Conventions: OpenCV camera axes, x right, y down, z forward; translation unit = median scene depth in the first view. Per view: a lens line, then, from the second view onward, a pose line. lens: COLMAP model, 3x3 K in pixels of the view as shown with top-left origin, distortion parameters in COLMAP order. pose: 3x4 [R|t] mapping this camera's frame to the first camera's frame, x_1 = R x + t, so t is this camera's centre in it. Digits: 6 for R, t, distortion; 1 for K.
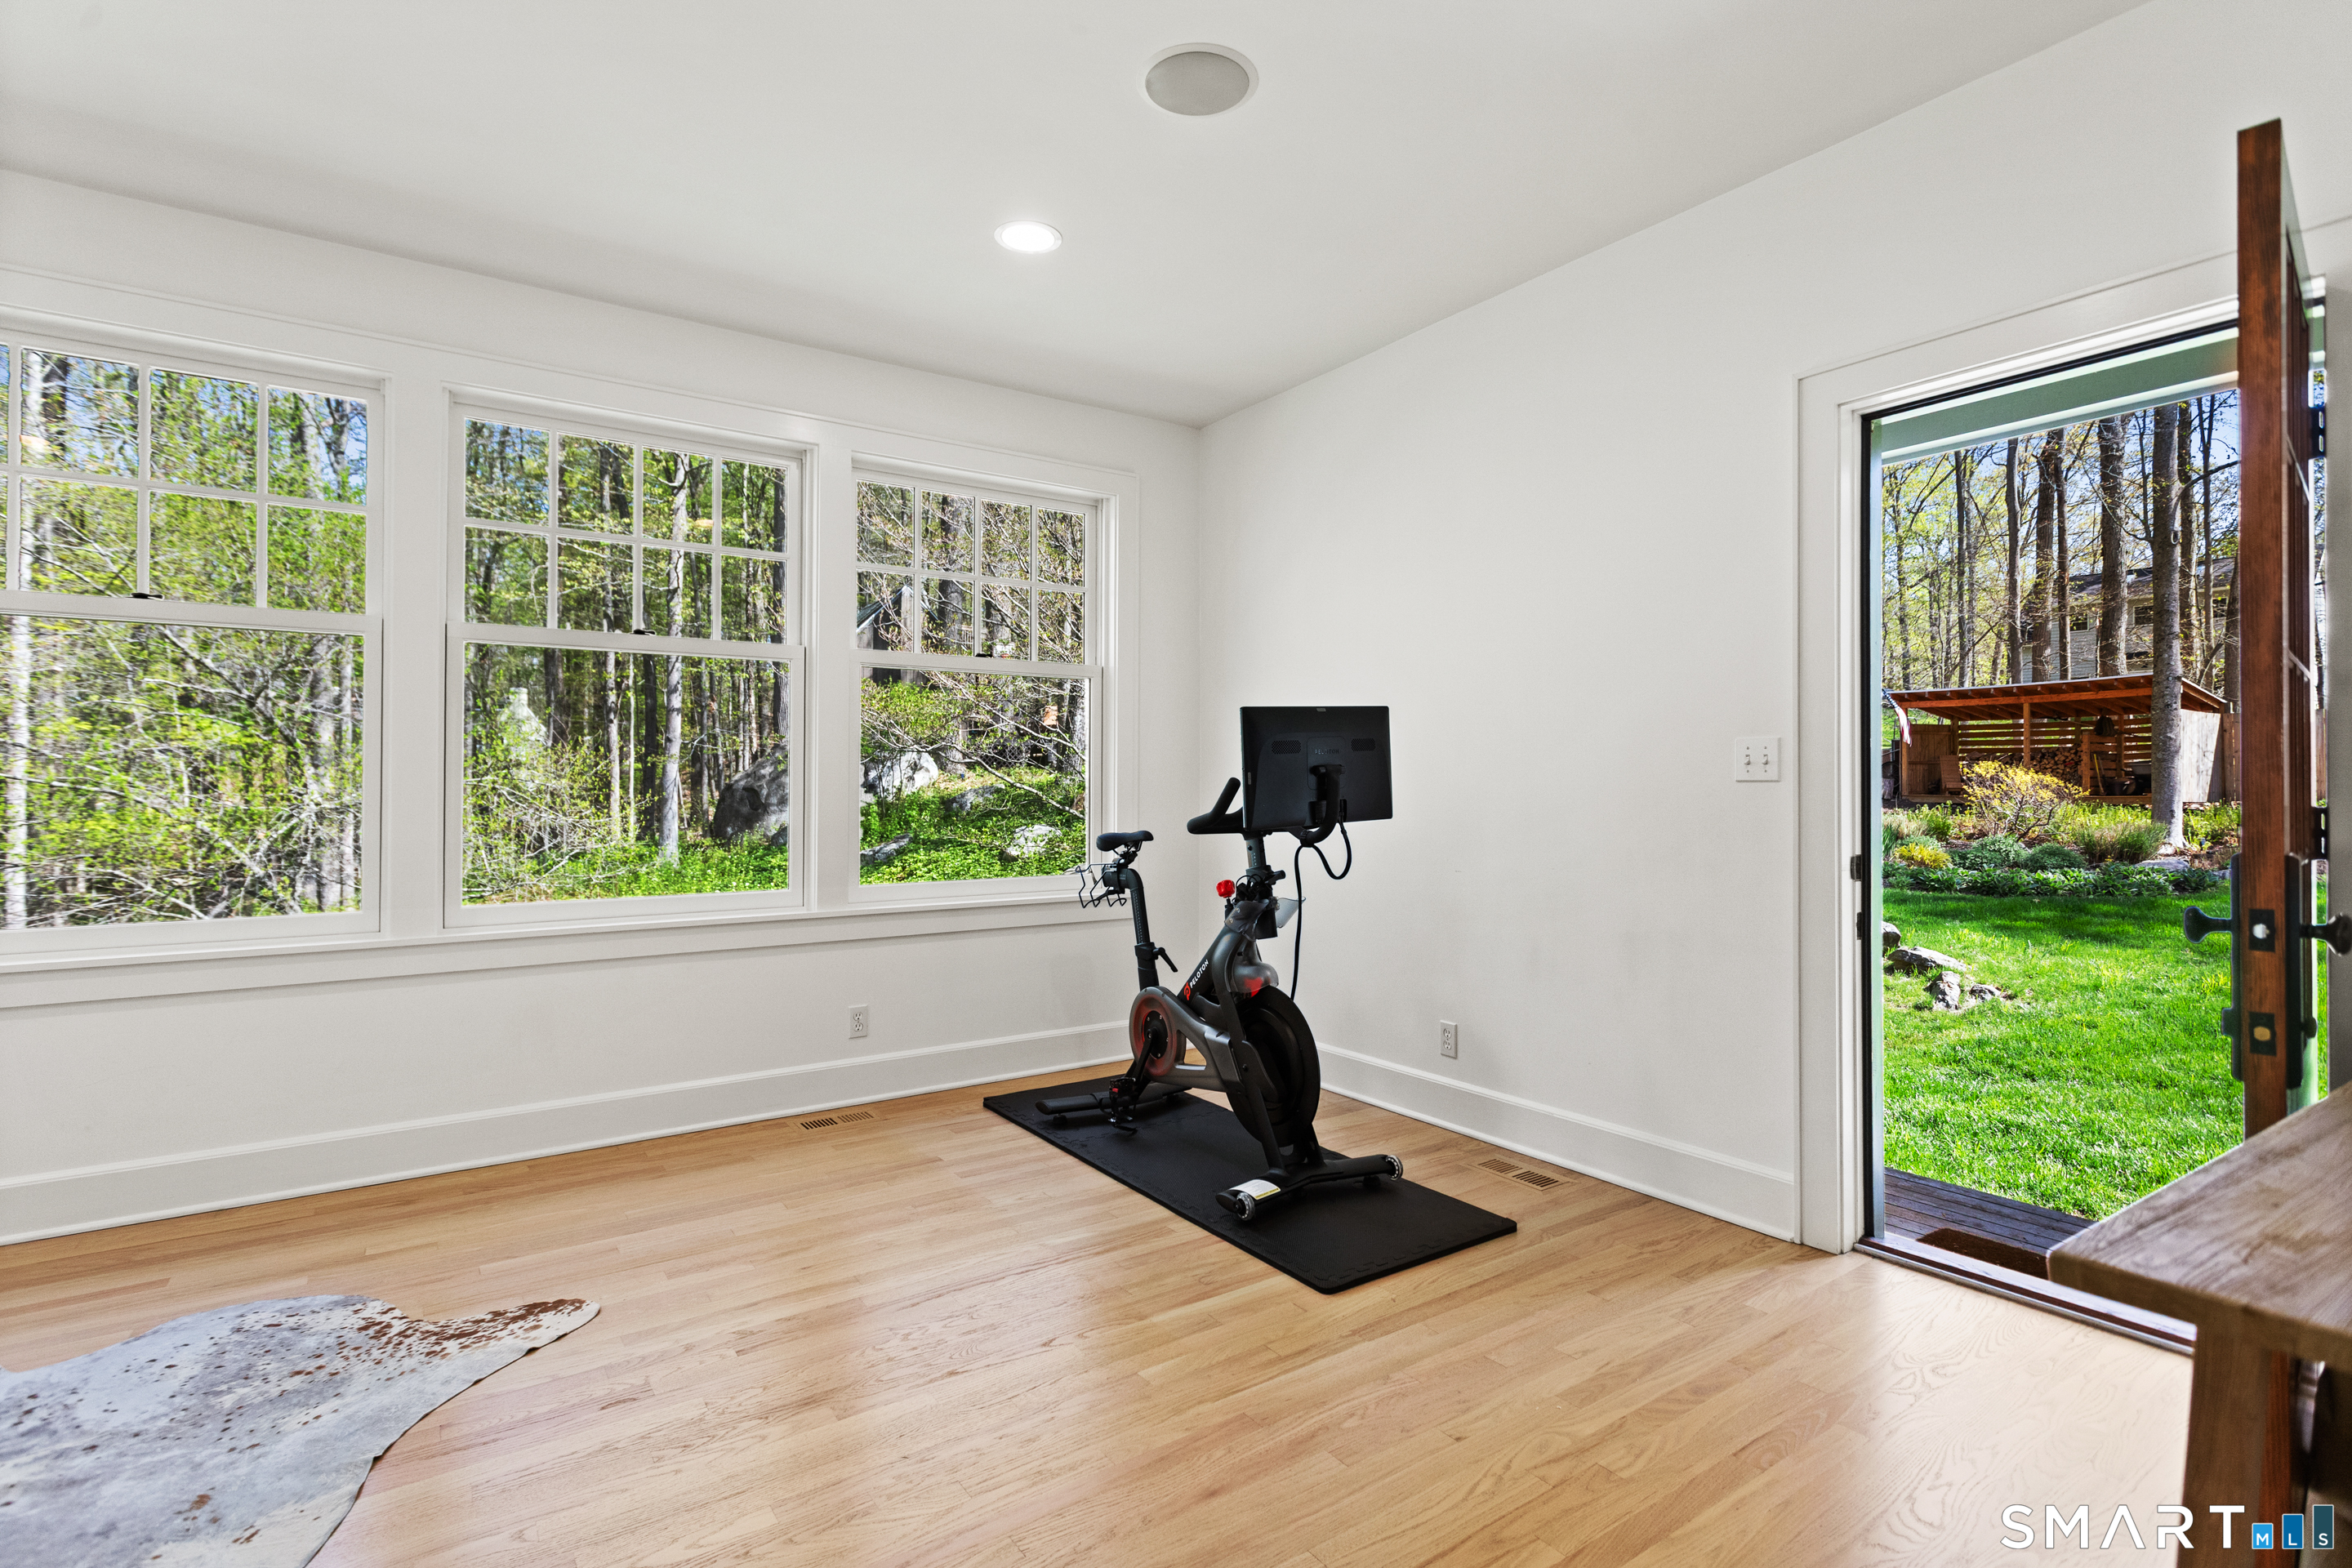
lens RADIAL K [[1122.9, 0, 1172.3], [0, 1122.9, 782.0], [0, 0, 1]] dist [-0.004541, 0.000839]
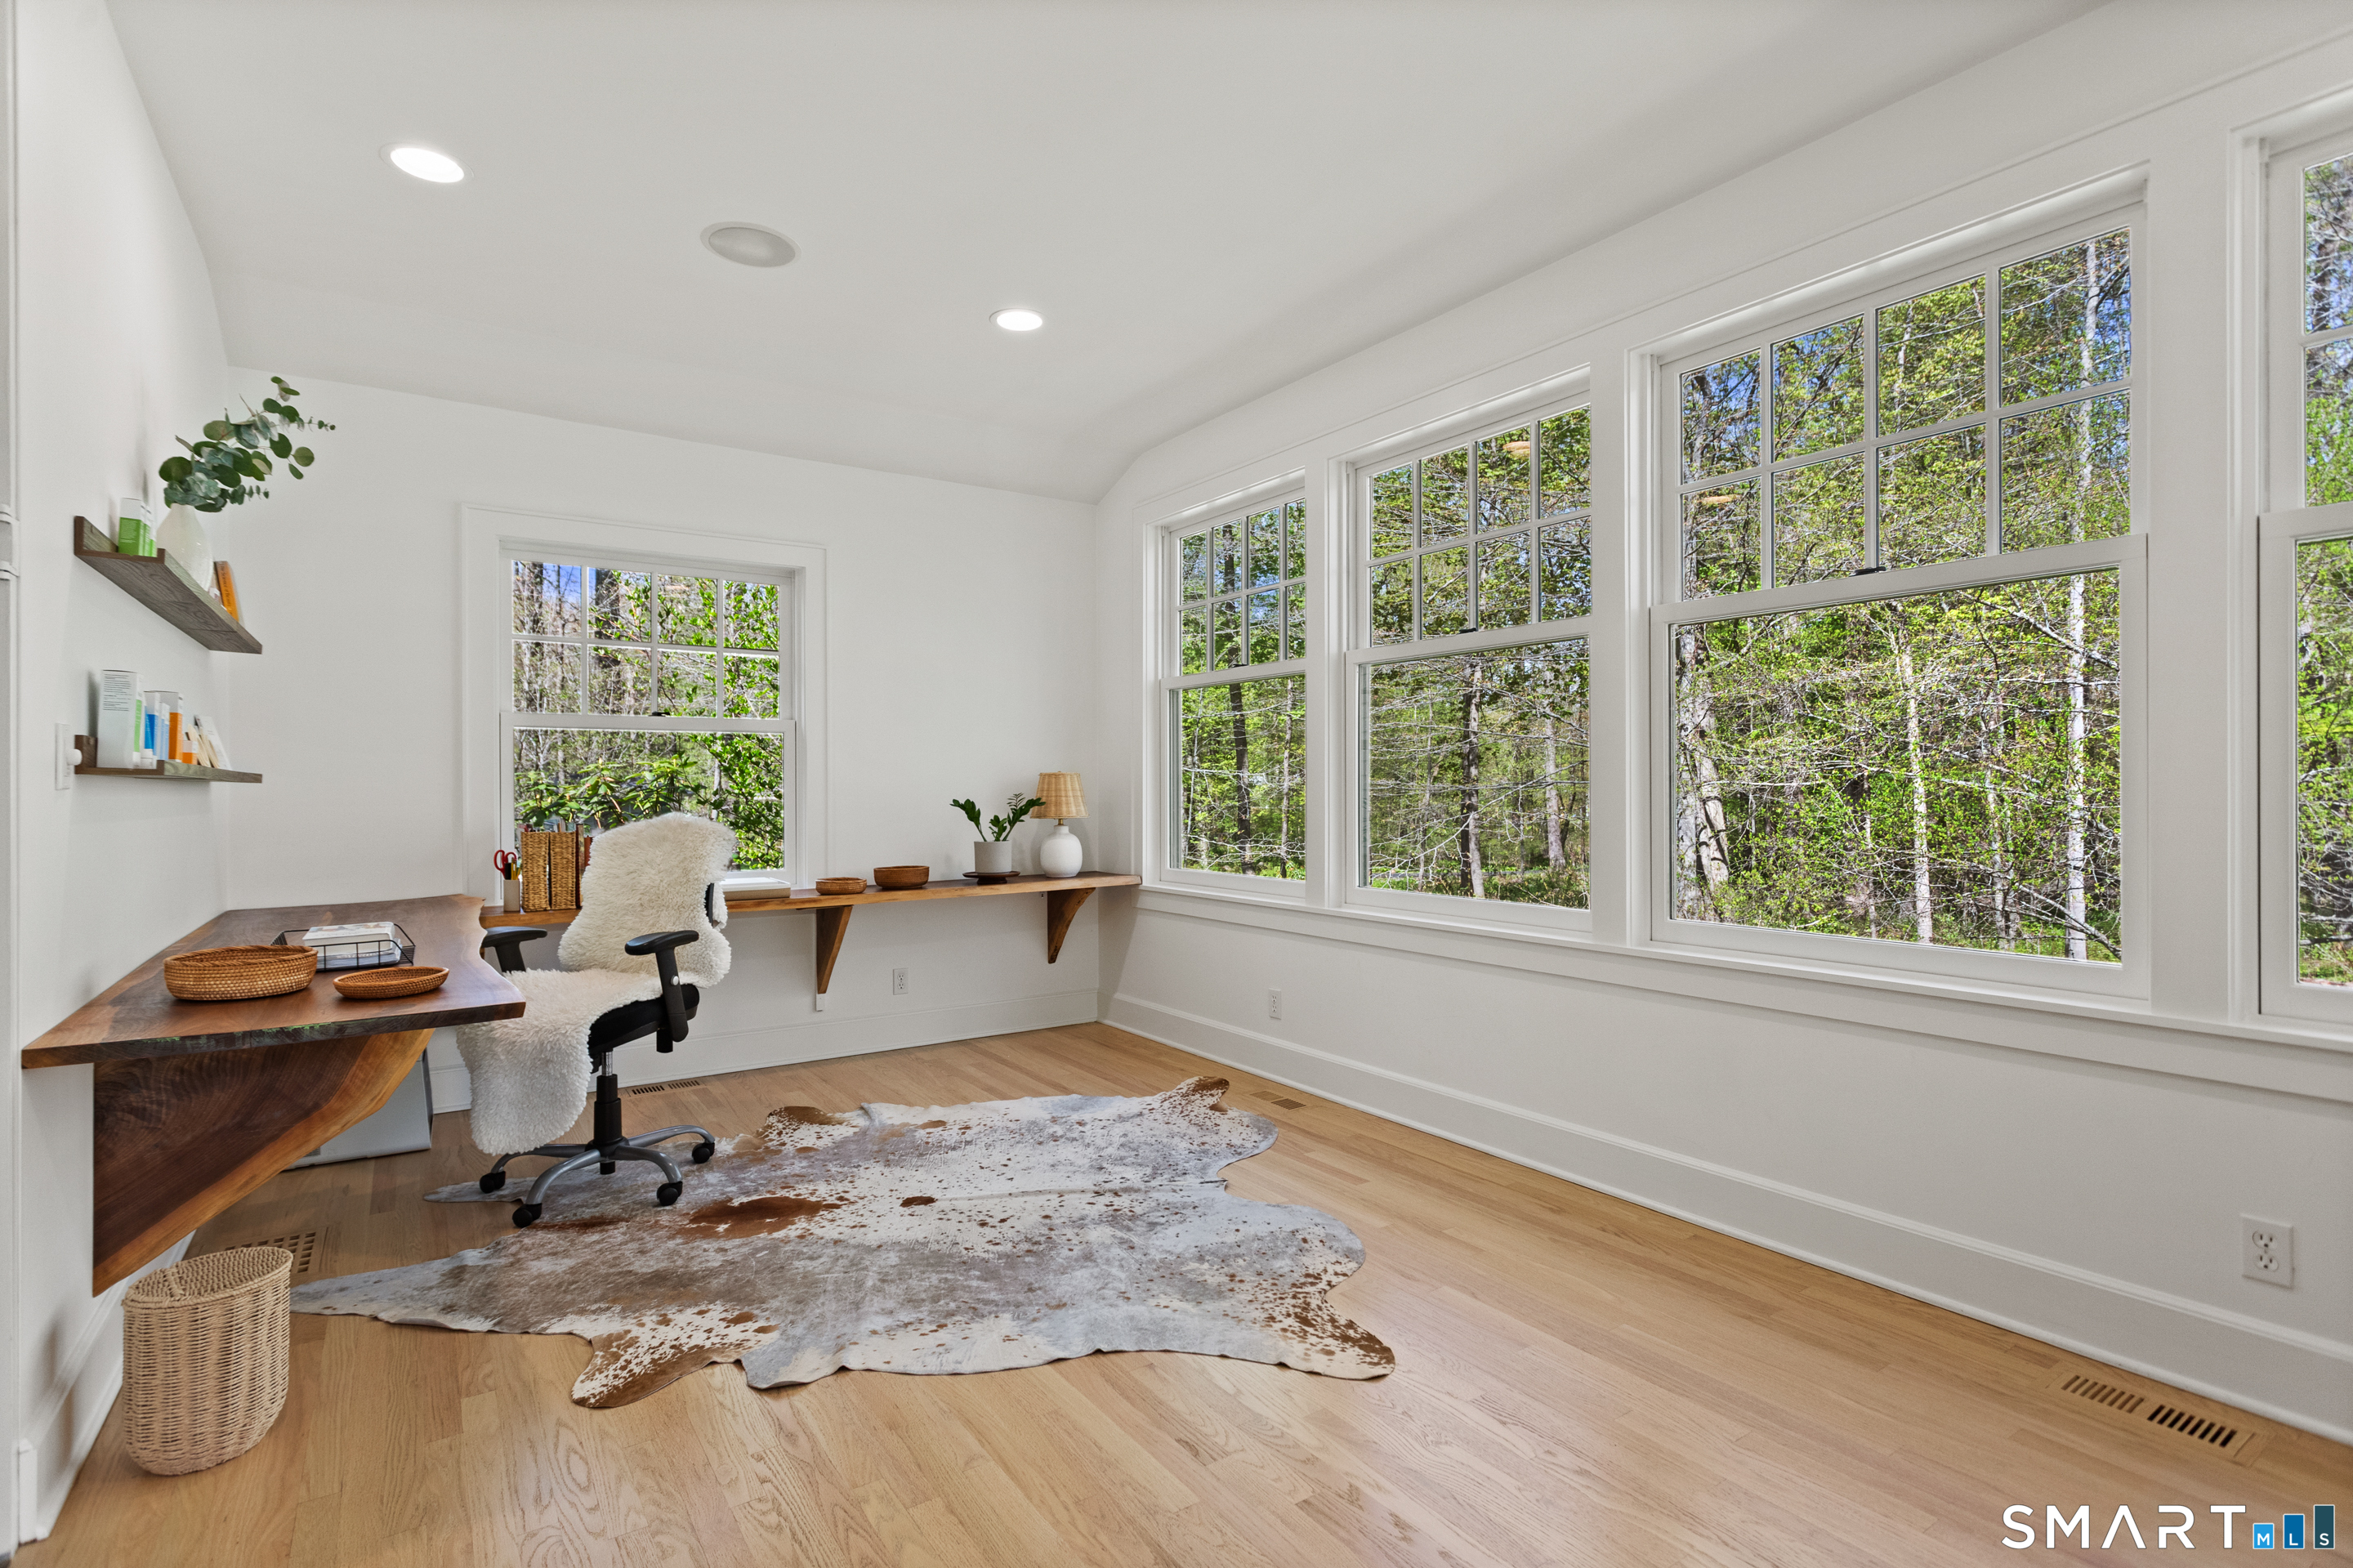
lens RADIAL K [[1123.4, 0, 1173.5], [0, 1123.4, 780.5], [0, 0, 1]] dist [-0.004541, 0.000839]
pose [[-0.005547, -0.001044, -0.999984, 0.356017], [0.005333, 0.999985, -0.001073, -0.002582], [0.999970, -0.005339, -0.005541, 0.792900]]
